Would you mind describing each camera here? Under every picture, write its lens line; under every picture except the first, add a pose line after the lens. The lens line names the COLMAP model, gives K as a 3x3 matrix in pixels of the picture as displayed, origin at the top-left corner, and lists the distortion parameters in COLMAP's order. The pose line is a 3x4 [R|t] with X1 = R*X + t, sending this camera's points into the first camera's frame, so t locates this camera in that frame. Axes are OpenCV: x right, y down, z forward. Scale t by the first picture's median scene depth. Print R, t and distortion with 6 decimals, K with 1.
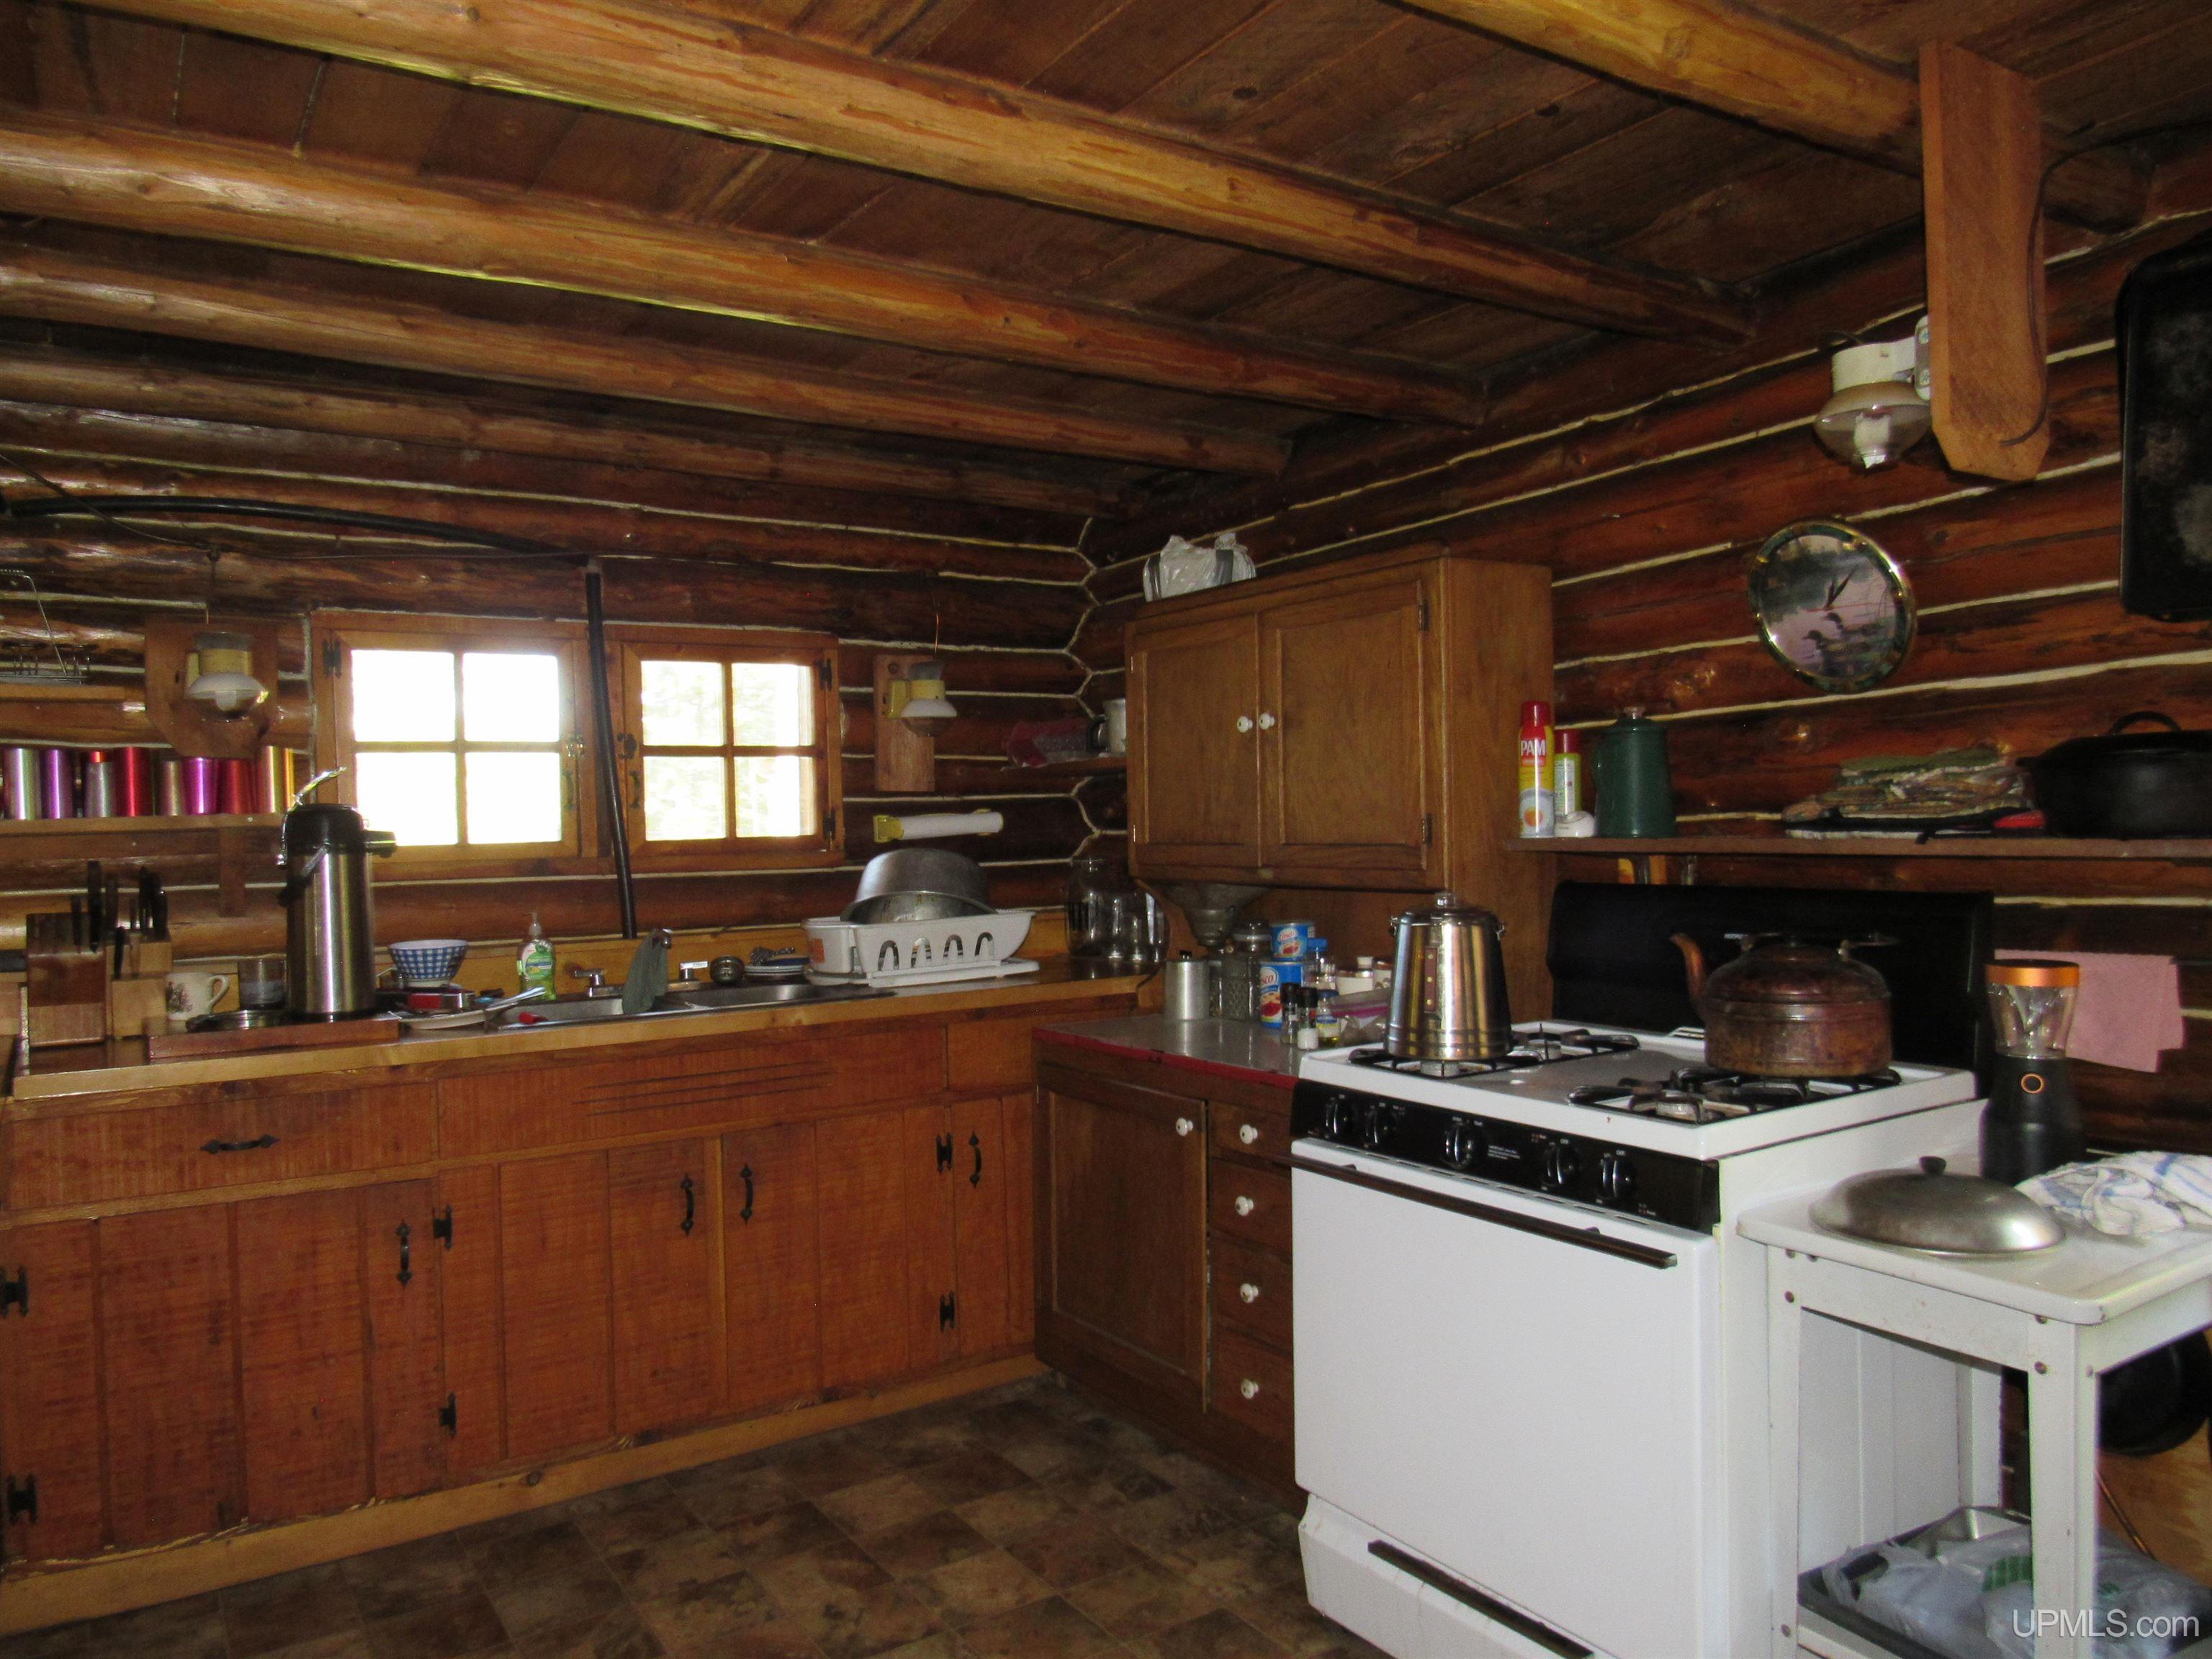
lens RADIAL K [[1602.4, 0, 1090.3], [0, 1602.4, 832.4], [0, 0, 1]] dist [-0.037796, 0.028458]
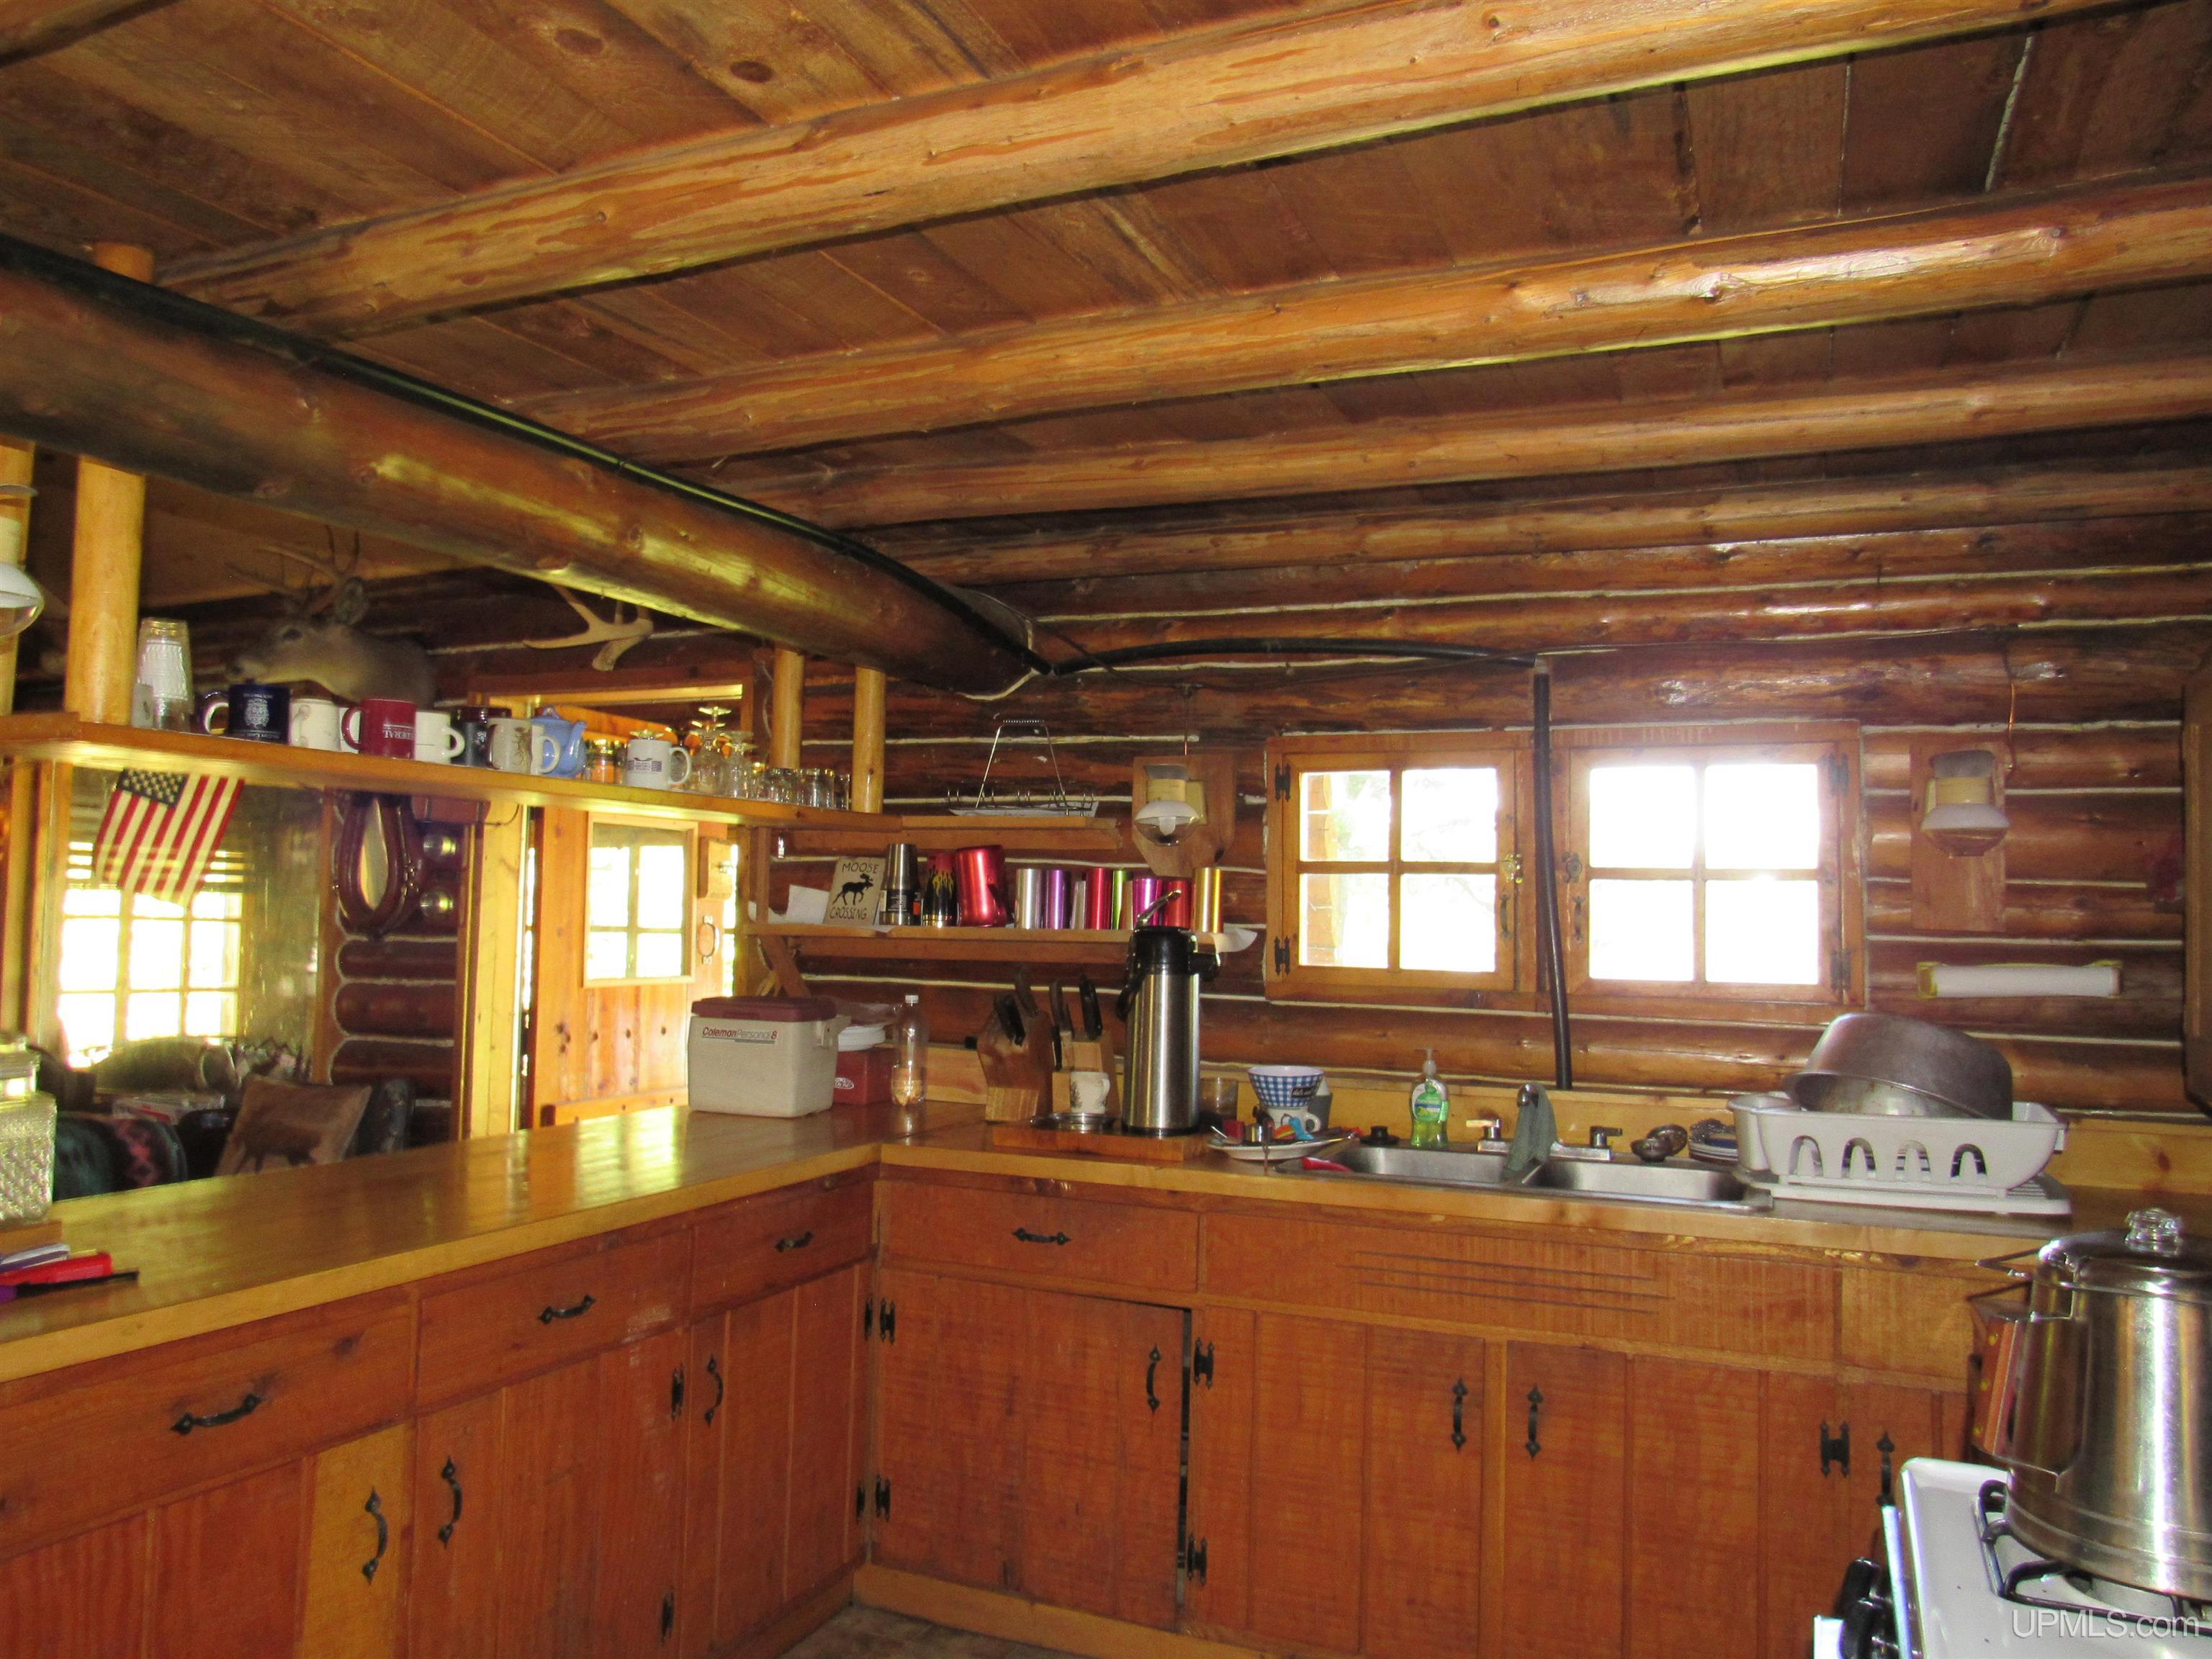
lens RADIAL K [[1602.4, 0, 1117.8], [0, 1602.4, 825.7], [0, 0, 1]] dist [-0.037796, 0.028458]
pose [[0.546497, -0.011613, -0.837381, 0.328732], [-0.039732, 0.998418, -0.039777, -0.034708], [0.836518, 0.055009, 0.545171, 0.338732]]
